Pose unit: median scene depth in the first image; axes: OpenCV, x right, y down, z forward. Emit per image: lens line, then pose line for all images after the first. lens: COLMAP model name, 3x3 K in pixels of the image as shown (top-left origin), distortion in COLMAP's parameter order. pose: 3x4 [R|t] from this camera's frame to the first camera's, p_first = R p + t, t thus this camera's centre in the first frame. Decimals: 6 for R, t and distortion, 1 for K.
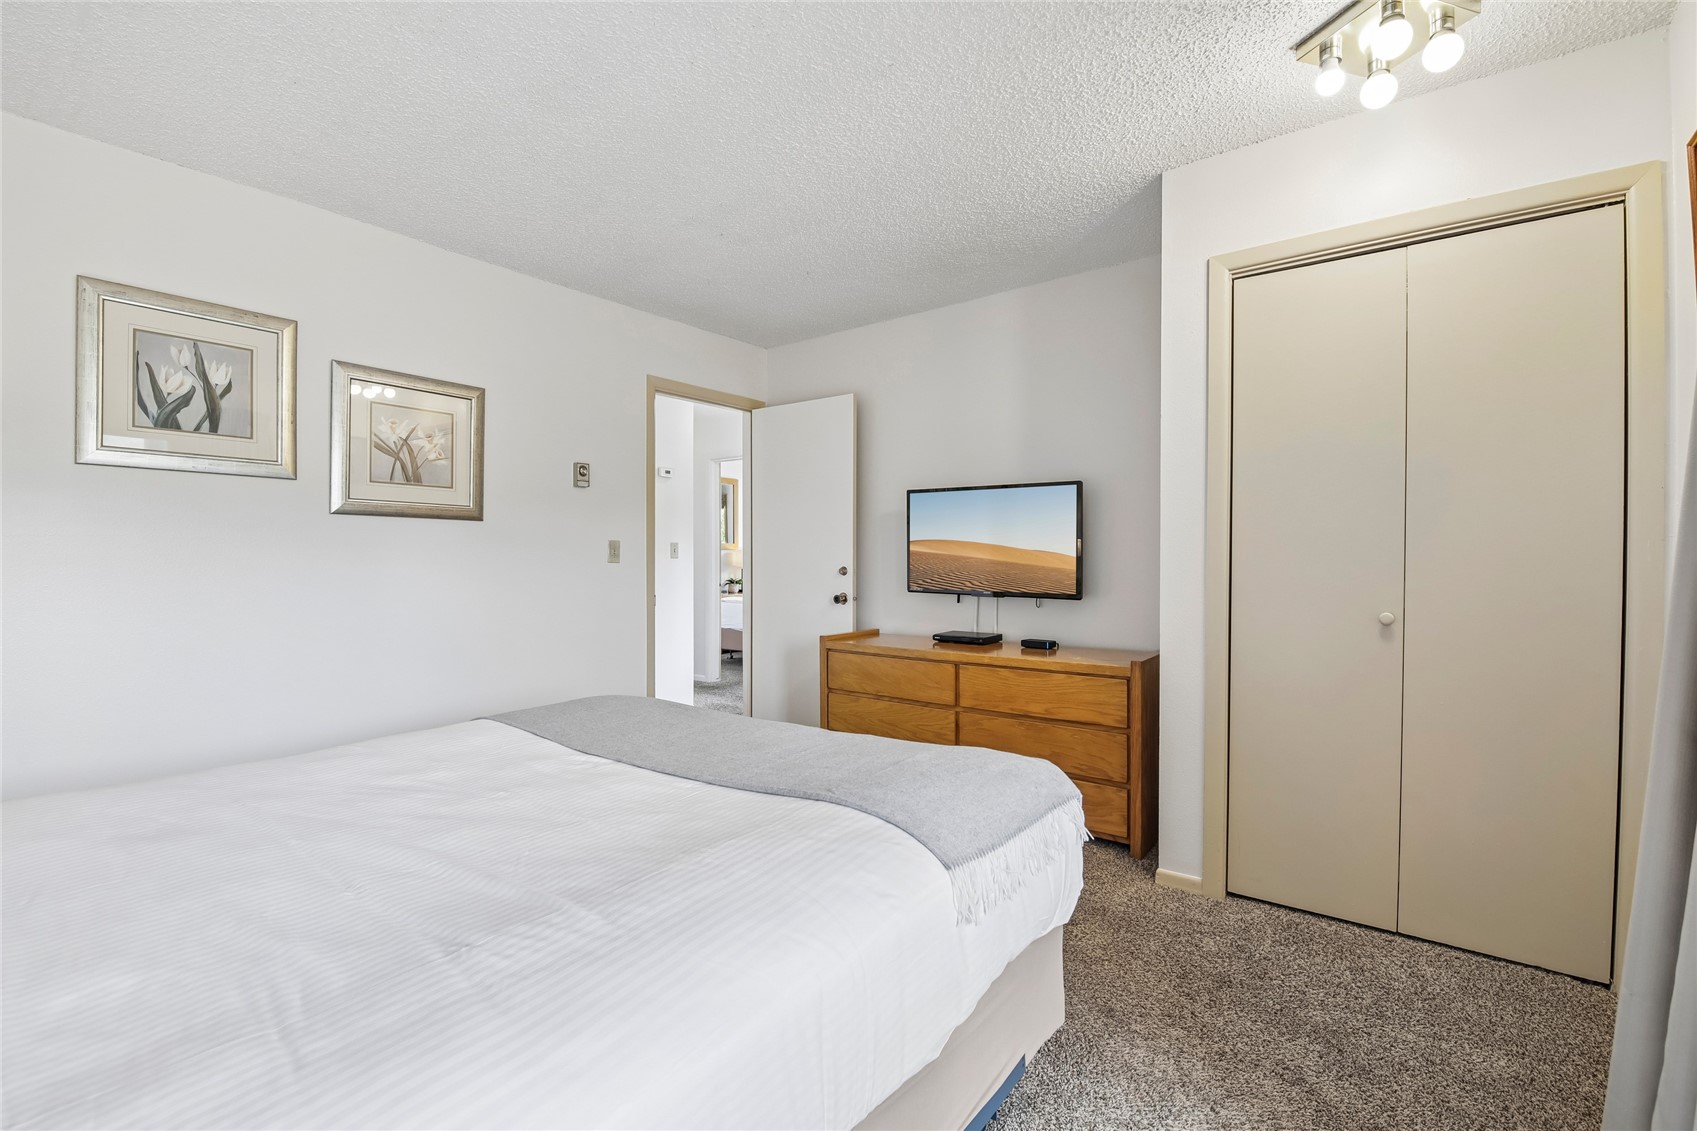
lens RADIAL K [[730.8, 0, 843.0], [0, 730.8, 561.6], [0, 0, 1]] dist [-0.012043, -0.002029]
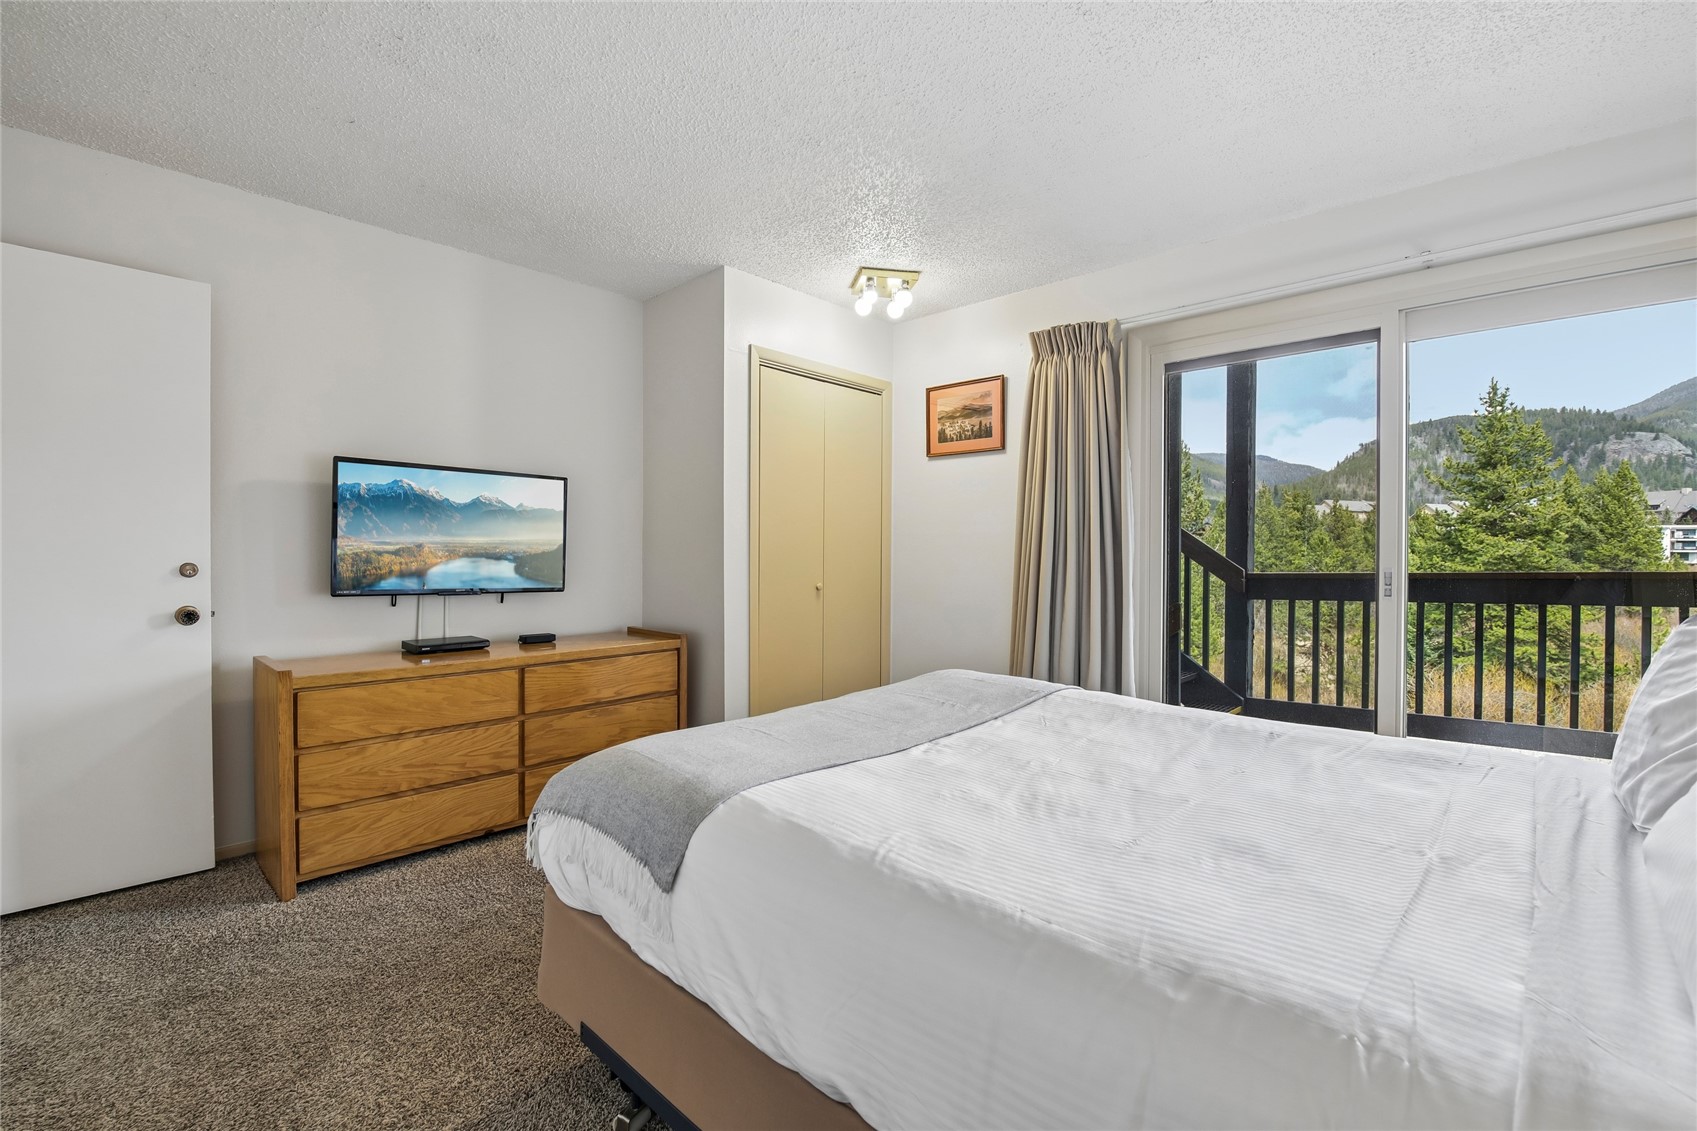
lens RADIAL K [[730.8, 0, 838.6], [0, 730.8, 560.7], [0, 0, 1]] dist [-0.012043, -0.002029]
pose [[0.091203, -0.005851, 0.995815, -0.678146], [0.001124, 0.999983, 0.005772, 0.002752], [-0.995832, 0.000593, 0.091208, 0.510455]]
